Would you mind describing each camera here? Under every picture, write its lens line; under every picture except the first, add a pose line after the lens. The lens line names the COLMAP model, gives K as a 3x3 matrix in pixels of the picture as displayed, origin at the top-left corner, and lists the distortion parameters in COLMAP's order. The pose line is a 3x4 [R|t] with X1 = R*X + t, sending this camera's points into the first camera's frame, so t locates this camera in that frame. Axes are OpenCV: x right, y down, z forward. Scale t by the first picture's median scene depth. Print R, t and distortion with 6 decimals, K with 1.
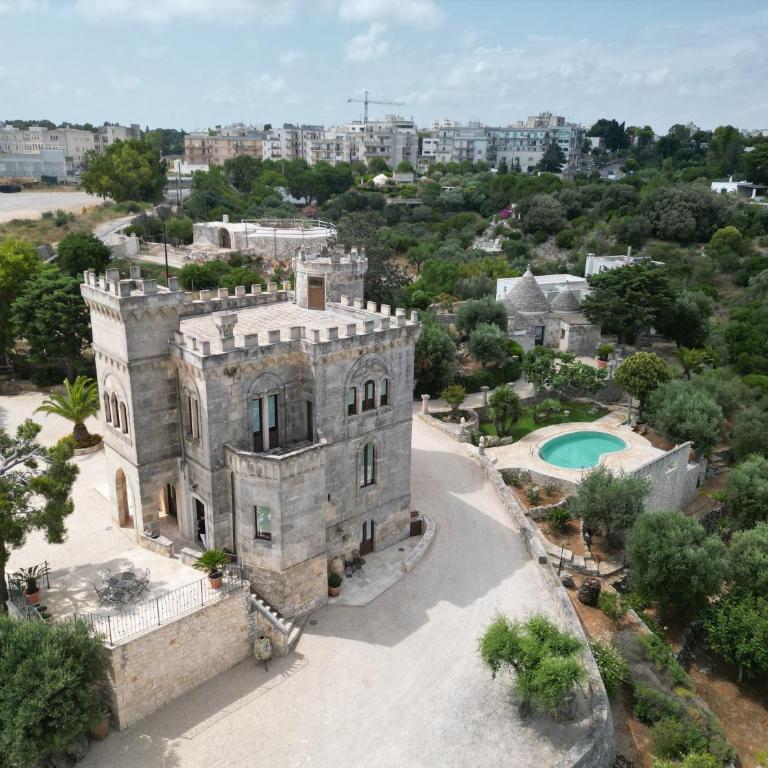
lens RADIAL K [[723.2, 0, 396.2], [0, 723.2, 378.6], [0, 0, 1]] dist [0.034670, 0.000000]
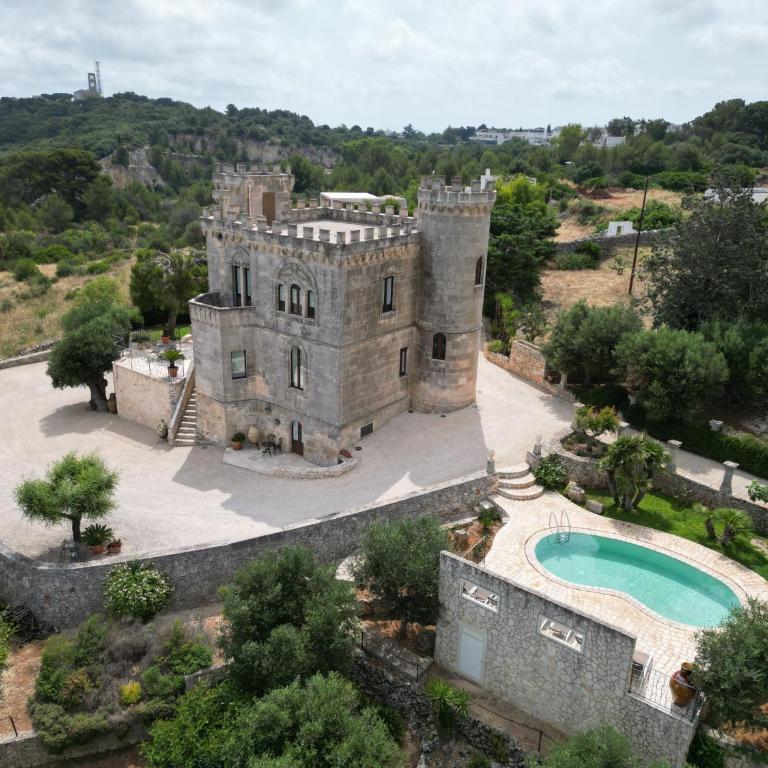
lens RADIAL K [[723.2, 0, 385.8], [0, 723.2, 391.0], [0, 0, 1]] dist [0.034670, 0.000000]
pose [[0.144030, 0.320874, -0.936106, 0.964939], [-0.319397, 0.910415, 0.262925, -0.166521], [0.936611, 0.261120, 0.233613, 0.872148]]
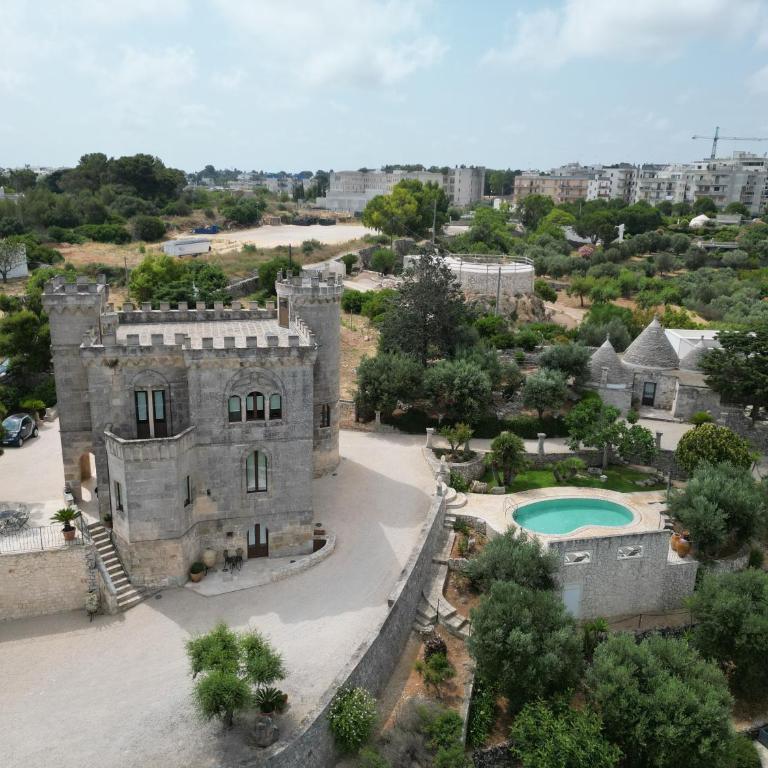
lens RADIAL K [[723.2, 0, 382.8], [0, 723.2, 382.2], [0, 0, 1]] dist [0.034670, 0.000000]
pose [[0.877918, 0.127886, -0.461416, 0.593615], [-0.149350, 0.988733, -0.010126, -0.028254], [0.454922, 0.077802, 0.887126, 0.123269]]
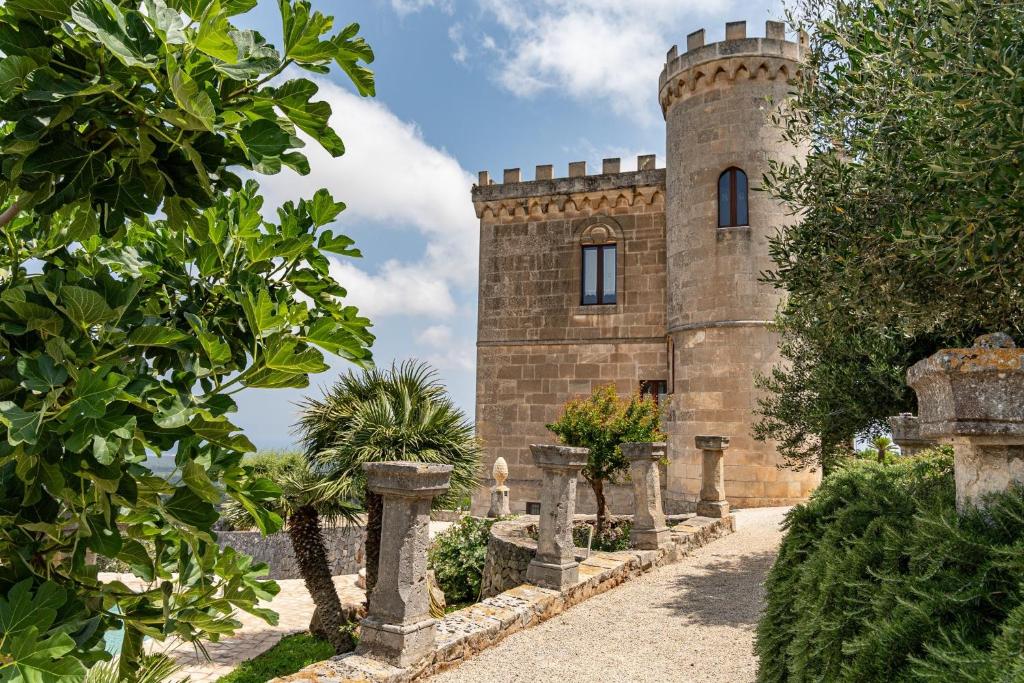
lens RADIAL K [[753.5, 0, 508.5], [0, 753.5, 337.5], [0, 0, 1]] dist [-0.018868, 0.002897]
pose [[-0.899616, -0.100572, -0.424943, 0.281107], [-0.170329, 0.976854, 0.129398, -0.037713], [0.402094, 0.188789, -0.895924, 1.617223]]
